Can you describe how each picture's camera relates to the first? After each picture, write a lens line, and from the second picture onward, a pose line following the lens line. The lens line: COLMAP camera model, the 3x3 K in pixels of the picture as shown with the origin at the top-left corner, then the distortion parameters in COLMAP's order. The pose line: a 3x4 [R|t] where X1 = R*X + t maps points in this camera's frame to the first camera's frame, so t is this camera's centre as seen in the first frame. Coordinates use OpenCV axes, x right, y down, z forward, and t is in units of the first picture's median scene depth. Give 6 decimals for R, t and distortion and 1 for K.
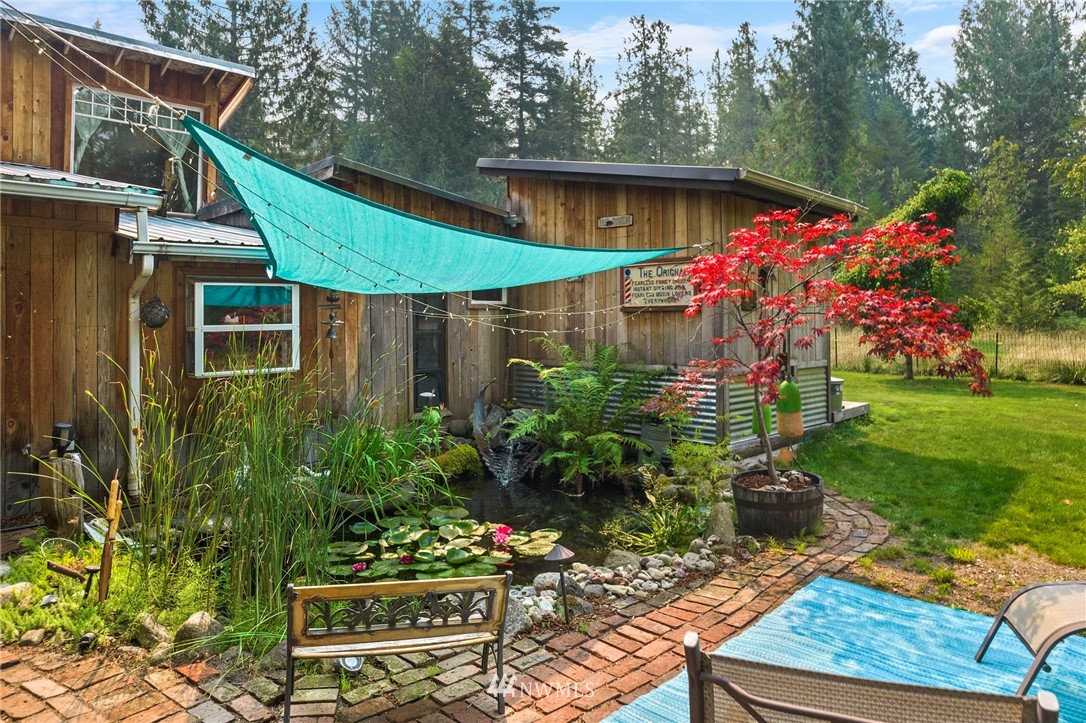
lens RADIAL K [[677.4, 0, 543.8], [0, 677.4, 311.5], [0, 0, 1]] dist [-0.004311, 0.002727]
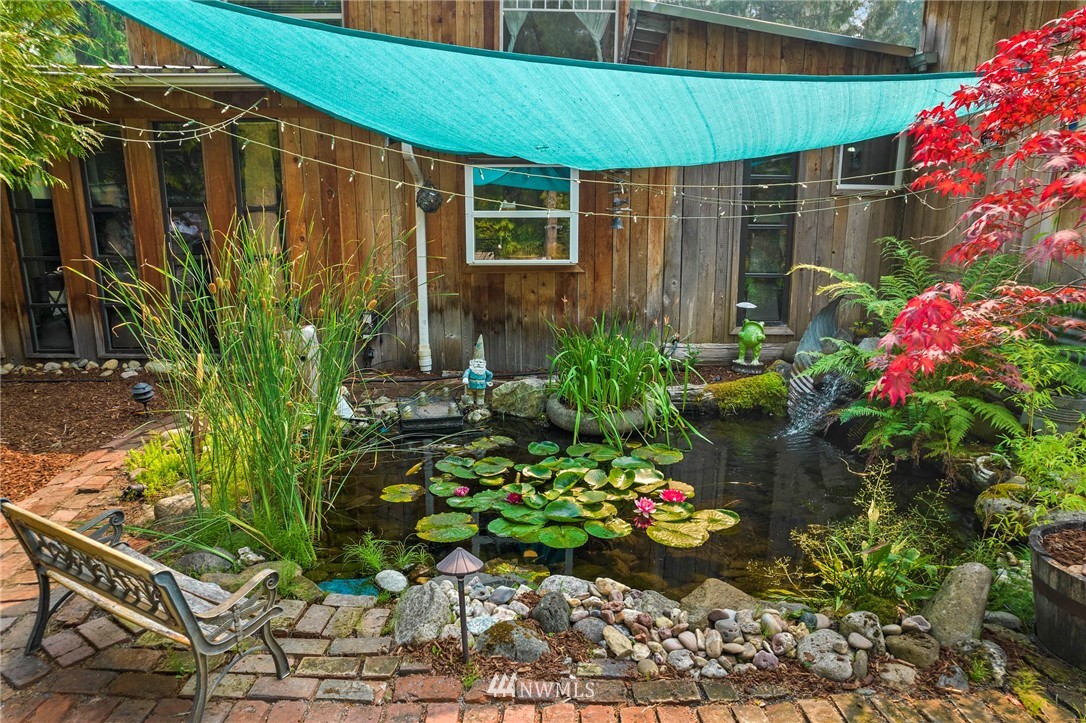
lens RADIAL K [[691.1, 0, 543.0], [0, 691.1, 361.5], [0, 0, 1]] dist [-0.006679, 0.001637]
pose [[0.745061, 0.148991, -0.650143, 0.197605], [-0.004361, 0.975800, 0.218622, 0.011356], [0.666982, -0.160051, 0.727680, 0.249617]]
